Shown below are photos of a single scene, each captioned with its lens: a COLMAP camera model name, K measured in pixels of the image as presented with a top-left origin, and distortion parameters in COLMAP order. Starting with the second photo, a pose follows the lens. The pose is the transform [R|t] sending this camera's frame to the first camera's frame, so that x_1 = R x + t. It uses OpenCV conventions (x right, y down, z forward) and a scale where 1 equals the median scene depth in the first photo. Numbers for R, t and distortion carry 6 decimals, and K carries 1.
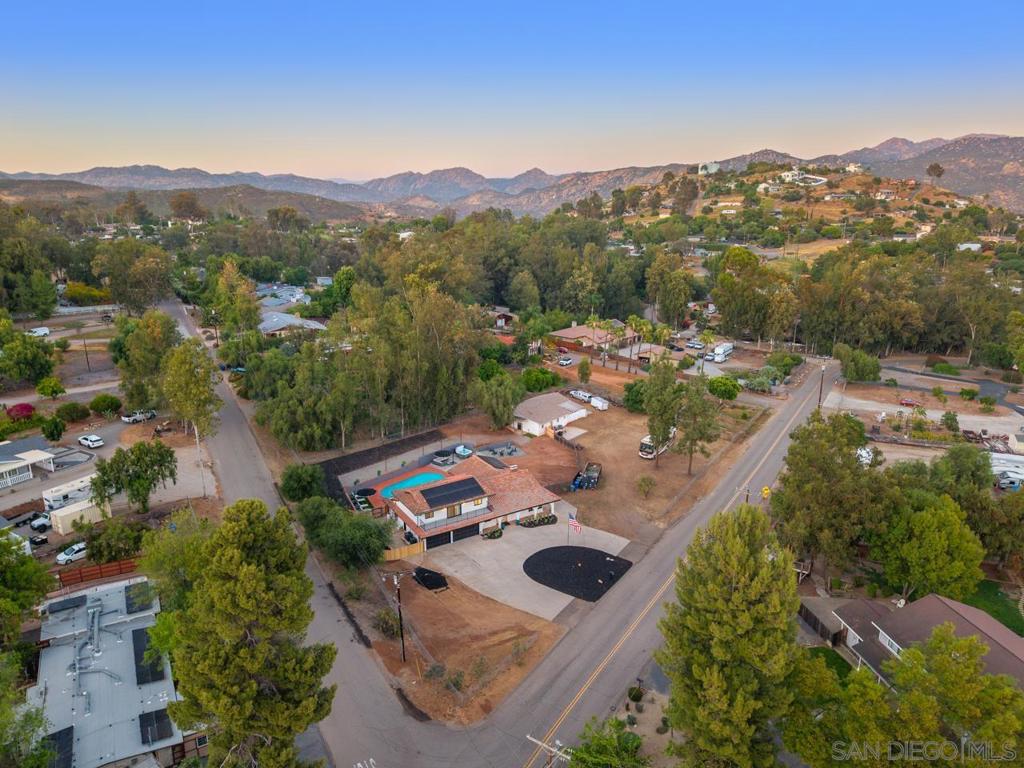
lens RADIAL K [[725.9, 0, 512.0], [0, 725.9, 384.0], [0, 0, 1]] dist [0.037299, -0.049129]
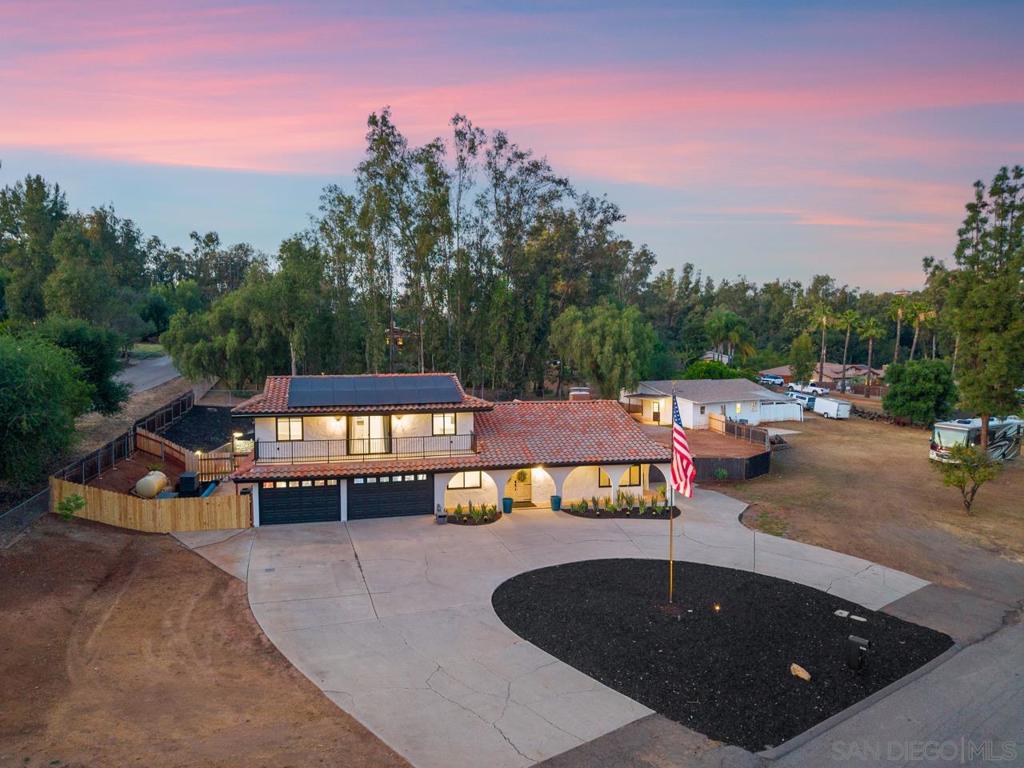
lens RADIAL K [[725.9, 0, 512.0], [0, 725.9, 384.0], [0, 0, 1]] dist [0.037299, -0.049129]
pose [[0.951551, 0.019530, -0.306870, 0.099915], [-0.094480, 0.968274, -0.231343, 0.234593], [0.292616, 0.249128, 0.923207, 0.714049]]
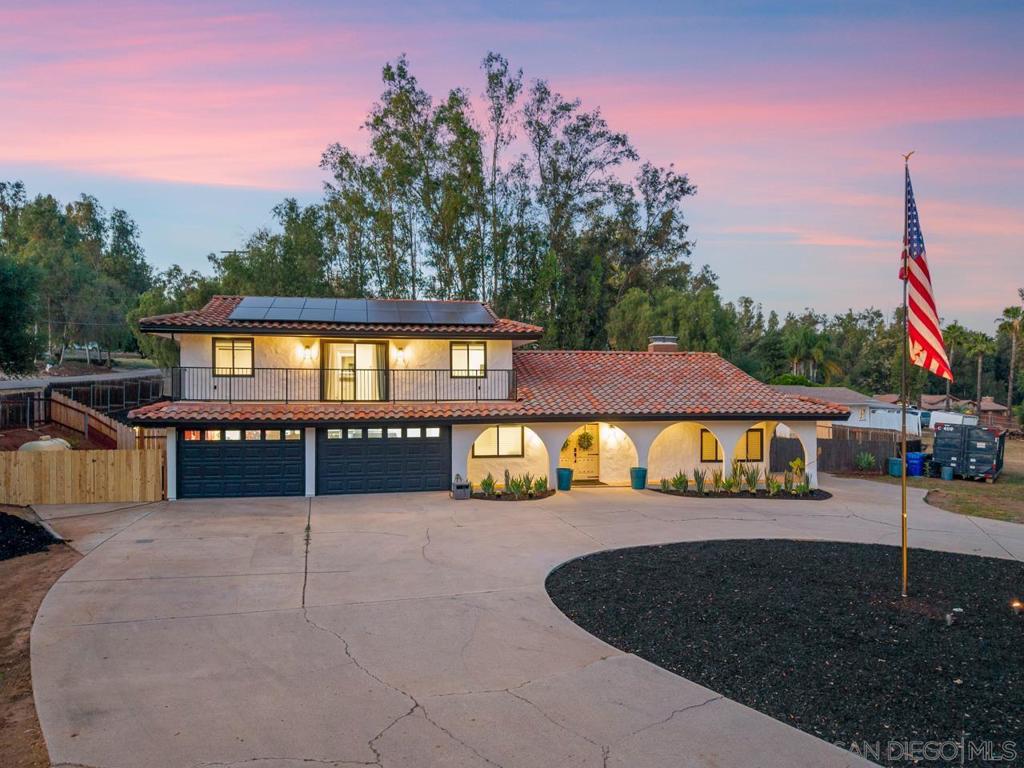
lens RADIAL K [[771.5, 0, 521.8], [0, 771.5, 385.3], [0, 0, 1]] dist [0.005387, 0.008809]
pose [[0.936900, -0.005198, -0.349558, 0.061115], [-0.103451, 0.950986, -0.291415, 0.255287], [0.333940, 0.309189, 0.890442, 0.829952]]
